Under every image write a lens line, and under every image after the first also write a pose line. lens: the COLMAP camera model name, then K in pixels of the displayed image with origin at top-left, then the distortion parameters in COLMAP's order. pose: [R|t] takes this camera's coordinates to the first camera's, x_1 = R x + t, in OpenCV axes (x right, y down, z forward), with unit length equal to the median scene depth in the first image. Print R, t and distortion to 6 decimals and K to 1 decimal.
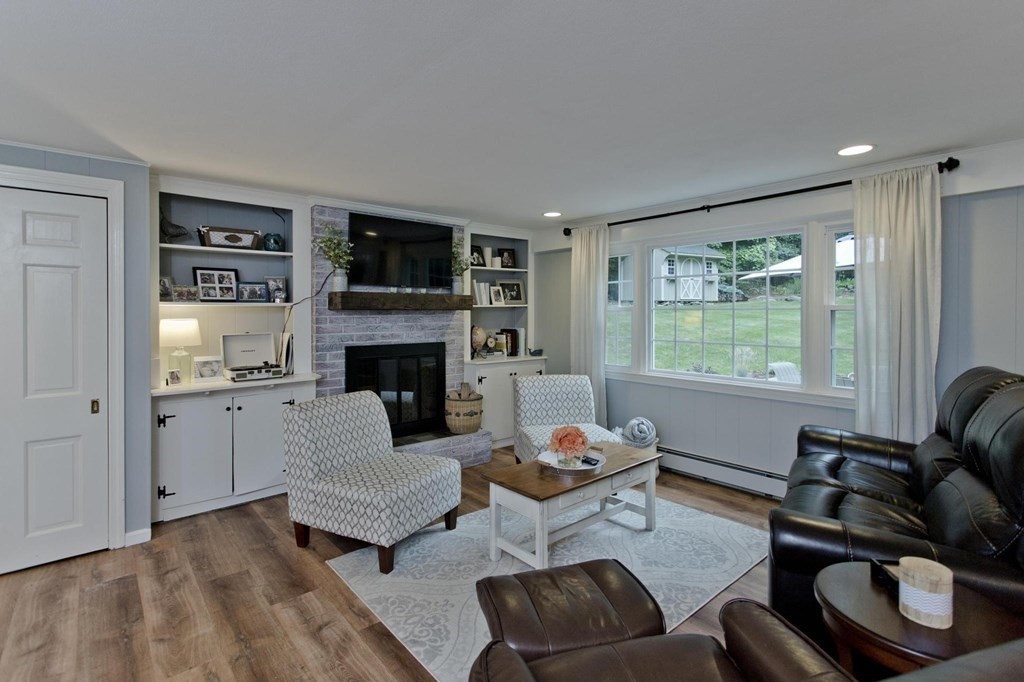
lens RADIAL K [[494.7, 0, 528.5], [0, 494.7, 313.8], [0, 0, 1]] dist [0.001028, -0.000146]
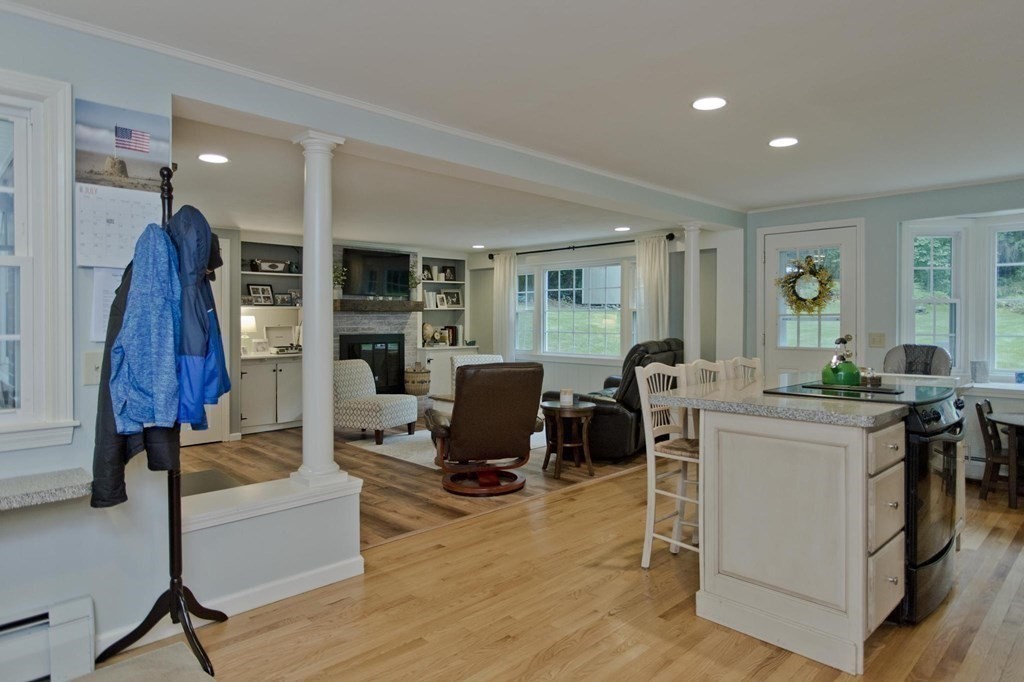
lens RADIAL K [[622.2, 0, 532.0], [0, 622.2, 315.9], [0, 0, 1]] dist [0.004375, 0.001774]
pose [[0.998160, 0.002074, 0.060595, 0.091237], [-0.001782, 0.999987, -0.004879, 0.013003], [-0.060604, 0.004763, 0.998151, -0.818803]]
